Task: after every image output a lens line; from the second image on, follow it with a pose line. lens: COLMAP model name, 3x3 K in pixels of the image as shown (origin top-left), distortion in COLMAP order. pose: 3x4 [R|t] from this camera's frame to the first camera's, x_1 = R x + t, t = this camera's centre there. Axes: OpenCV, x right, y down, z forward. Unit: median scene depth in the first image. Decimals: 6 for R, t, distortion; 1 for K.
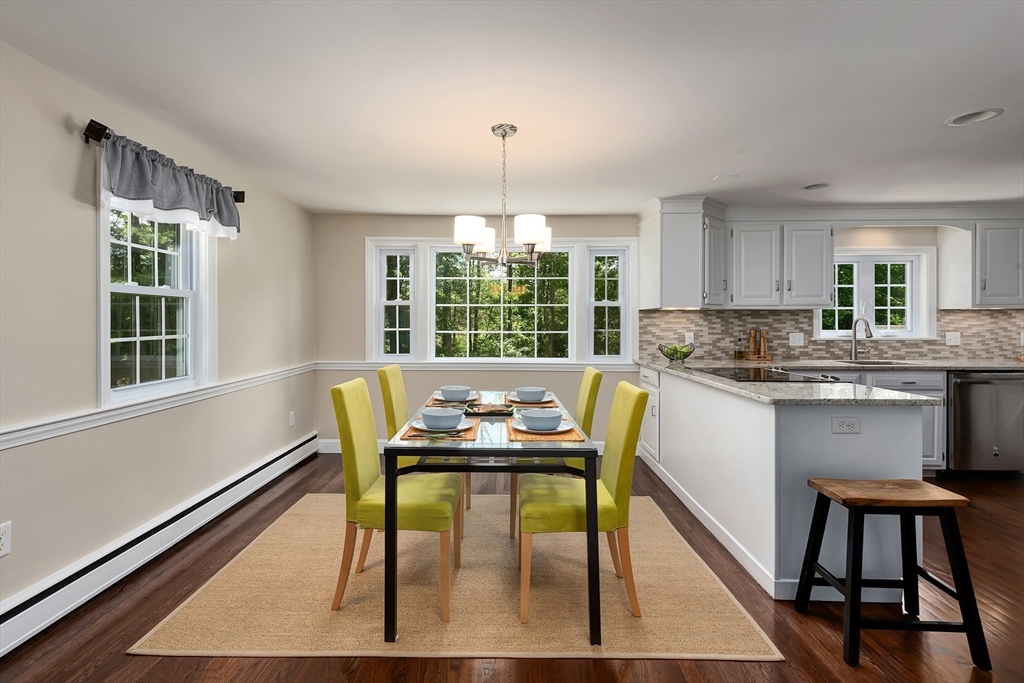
lens RADIAL K [[443.1, 0, 514.5], [0, 443.1, 319.5], [0, 0, 1]] dist [0.005004, -0.001835]
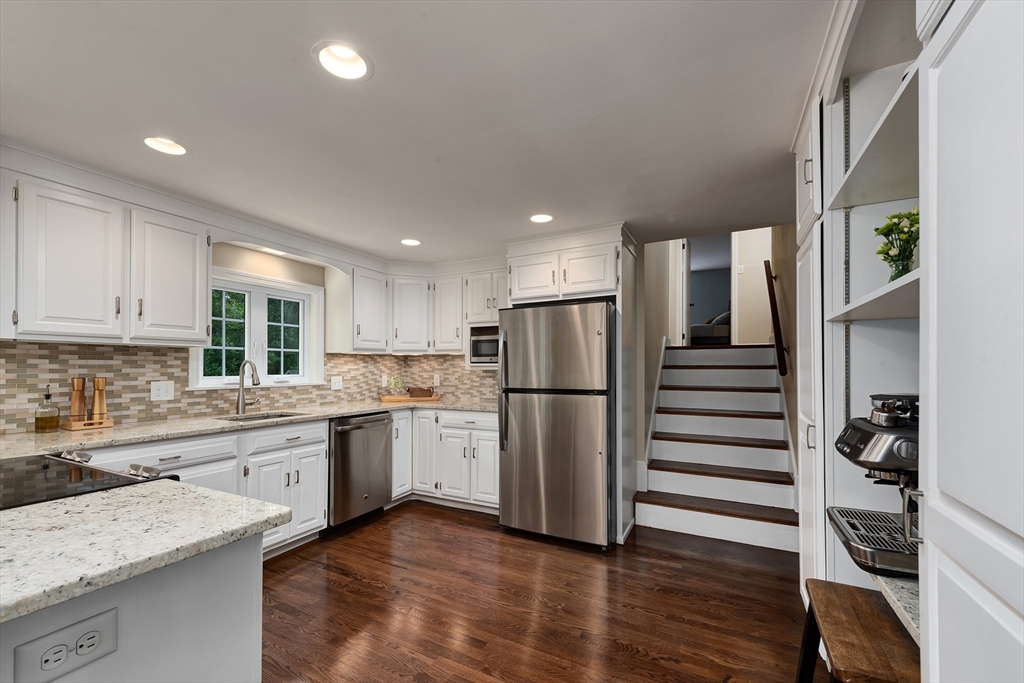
lens RADIAL K [[418.5, 0, 469.0], [0, 418.5, 361.4], [0, 0, 1]] dist [-0.009312, 0.000813]
pose [[0.483632, 0.014181, 0.875157, 0.304437], [-0.006779, 0.999899, -0.012455, 0.004507], [-0.875245, 0.000091, 0.483679, 0.282697]]
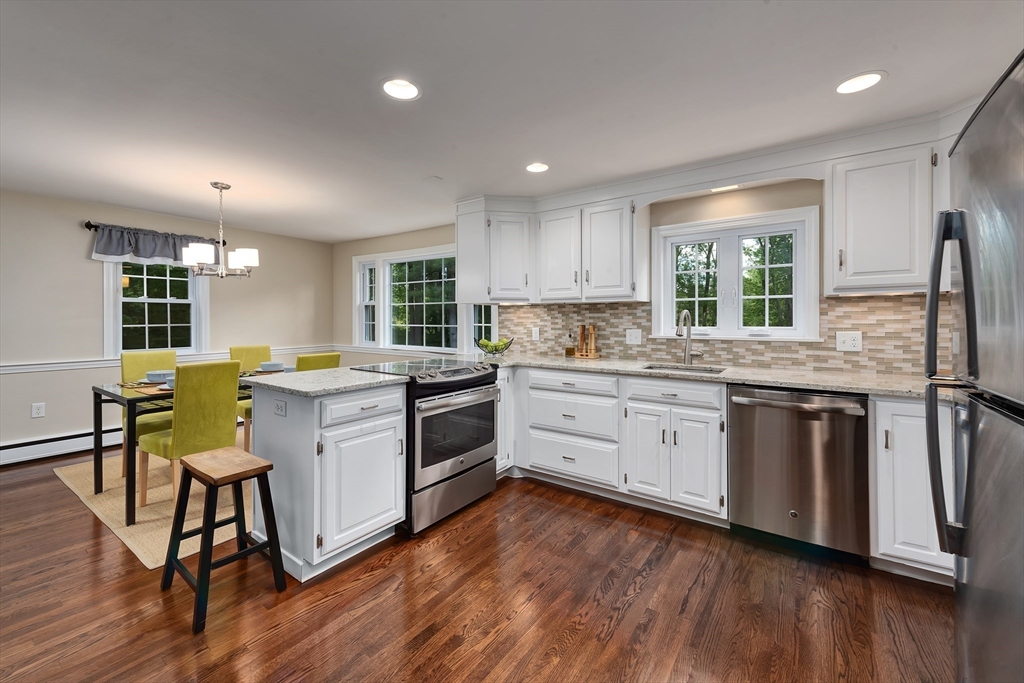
lens RADIAL K [[418.5, 0, 552.2], [0, 418.5, 308.7], [0, 0, 1]] dist [-0.009312, 0.000813]
pose [[0.851566, -0.011995, -0.524109, 0.926794], [0.003721, 0.999851, -0.016838, 0.003322], [0.524233, 0.012389, 0.851485, 0.230438]]
